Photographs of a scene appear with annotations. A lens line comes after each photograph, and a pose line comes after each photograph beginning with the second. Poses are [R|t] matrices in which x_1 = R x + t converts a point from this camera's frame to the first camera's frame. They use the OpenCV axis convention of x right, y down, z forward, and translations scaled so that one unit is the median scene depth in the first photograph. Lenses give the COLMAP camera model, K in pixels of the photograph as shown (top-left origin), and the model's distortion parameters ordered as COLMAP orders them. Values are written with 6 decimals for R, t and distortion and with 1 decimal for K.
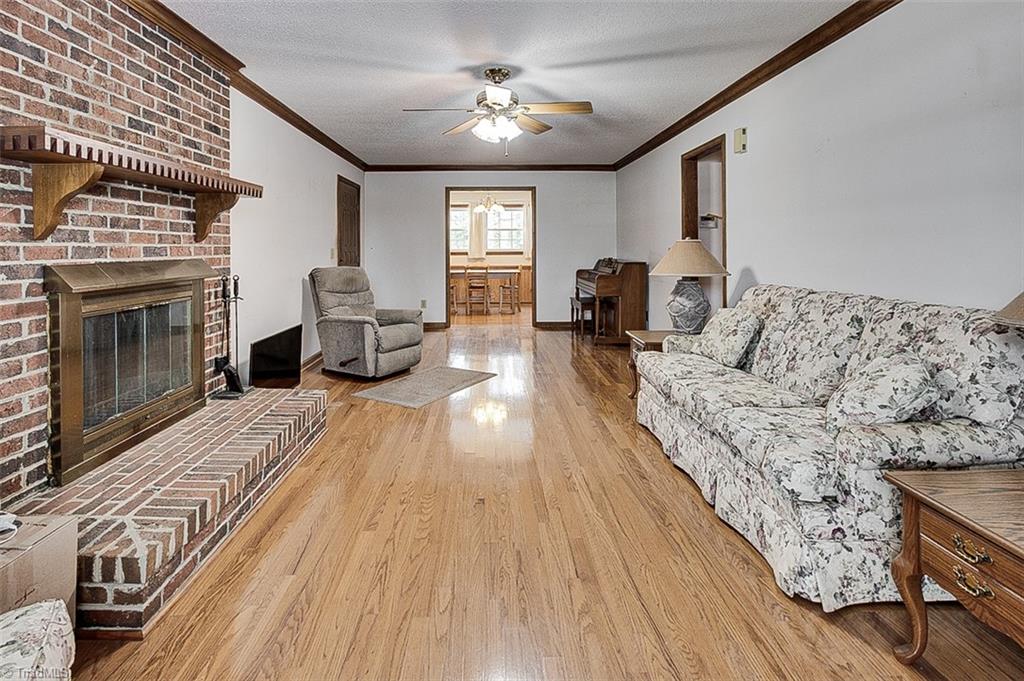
lens RADIAL K [[488.0, 0, 500.6], [0, 488.0, 257.1], [0, 0, 1]] dist [-0.009500, 0.005525]
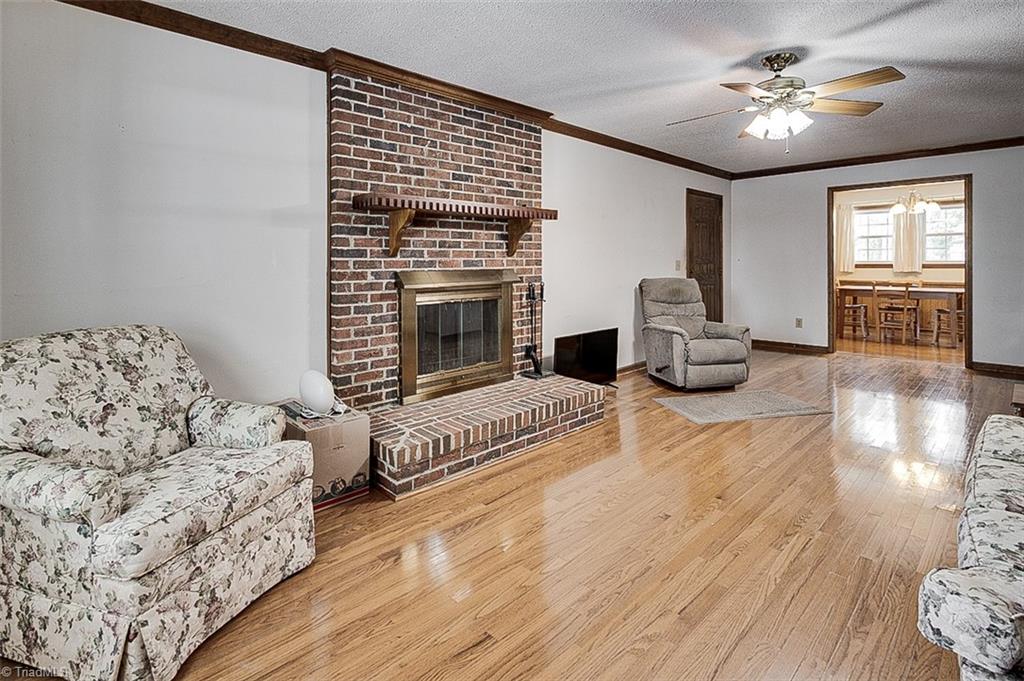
lens RADIAL K [[488.0, 0, 518.7], [0, 488.0, 269.1], [0, 0, 1]] dist [-0.009500, 0.005525]
pose [[0.704282, 0.009416, -0.709858, 0.383458], [-0.008799, 0.999951, 0.004535, -0.002382], [0.709866, 0.003052, 0.704330, 0.078776]]
